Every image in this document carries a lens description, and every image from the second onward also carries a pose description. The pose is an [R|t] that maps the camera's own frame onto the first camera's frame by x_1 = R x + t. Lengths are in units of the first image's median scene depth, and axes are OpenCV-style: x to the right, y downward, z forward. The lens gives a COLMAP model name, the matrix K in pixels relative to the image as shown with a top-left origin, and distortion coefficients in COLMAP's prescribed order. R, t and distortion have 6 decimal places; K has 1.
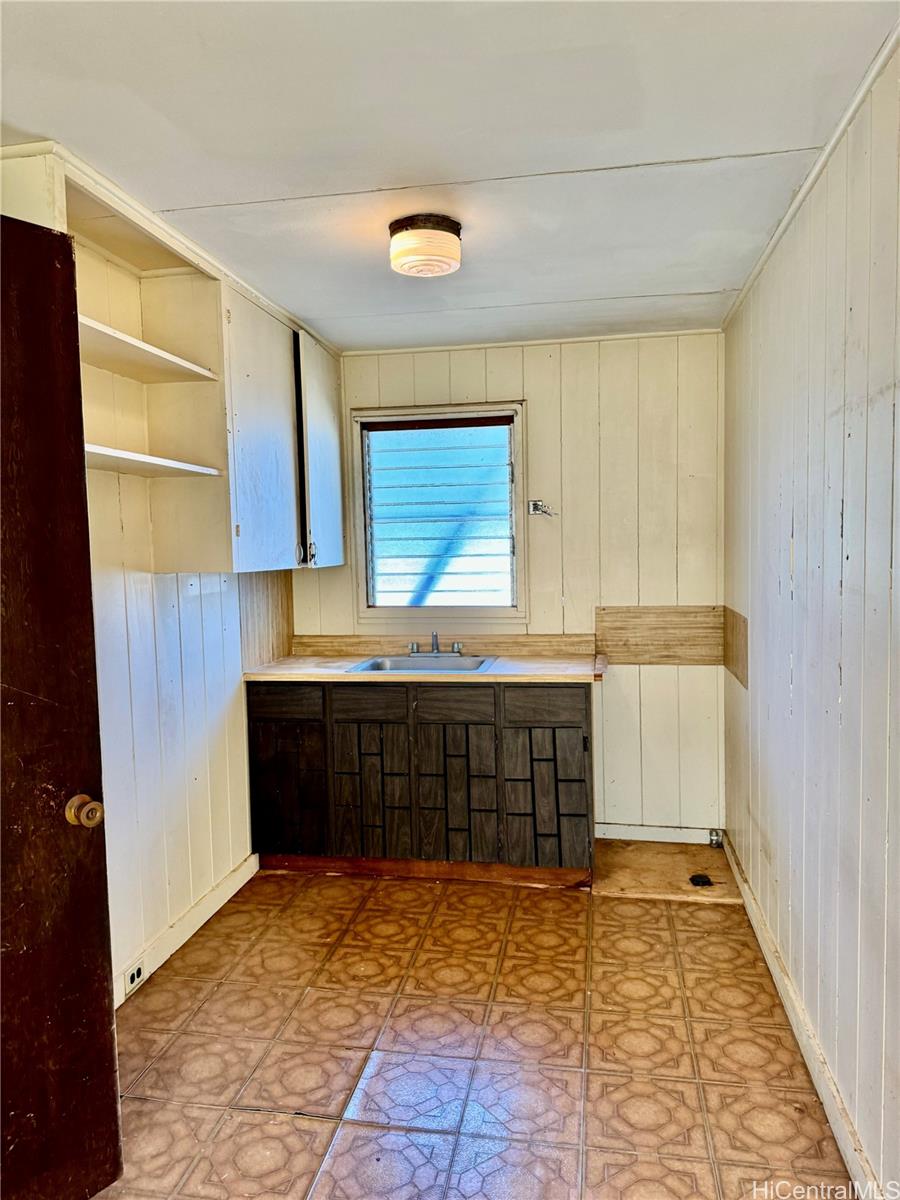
lens RADIAL K [[846.5, 0, 454.2], [0, 846.5, 598.9], [0, 0, 1]] dist [0.019410, -0.027316]
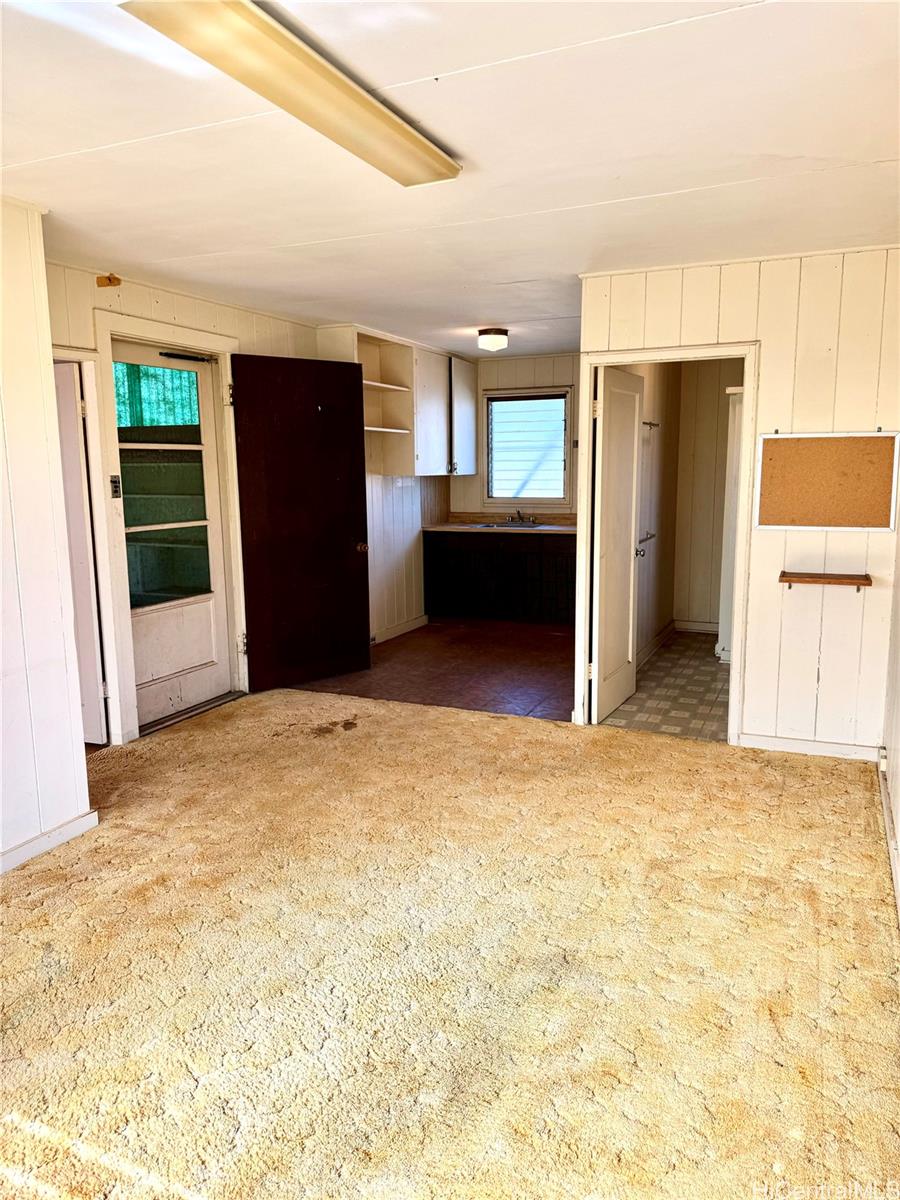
lens RADIAL K [[846.5, 0, 450.5], [0, 846.5, 602.4], [0, 0, 1]] dist [0.019410, -0.027316]
pose [[0.968034, 0.052165, -0.245335, 0.293719], [-0.026300, 0.993852, 0.107547, 0.042671], [0.249437, -0.097657, 0.963454, -0.867824]]
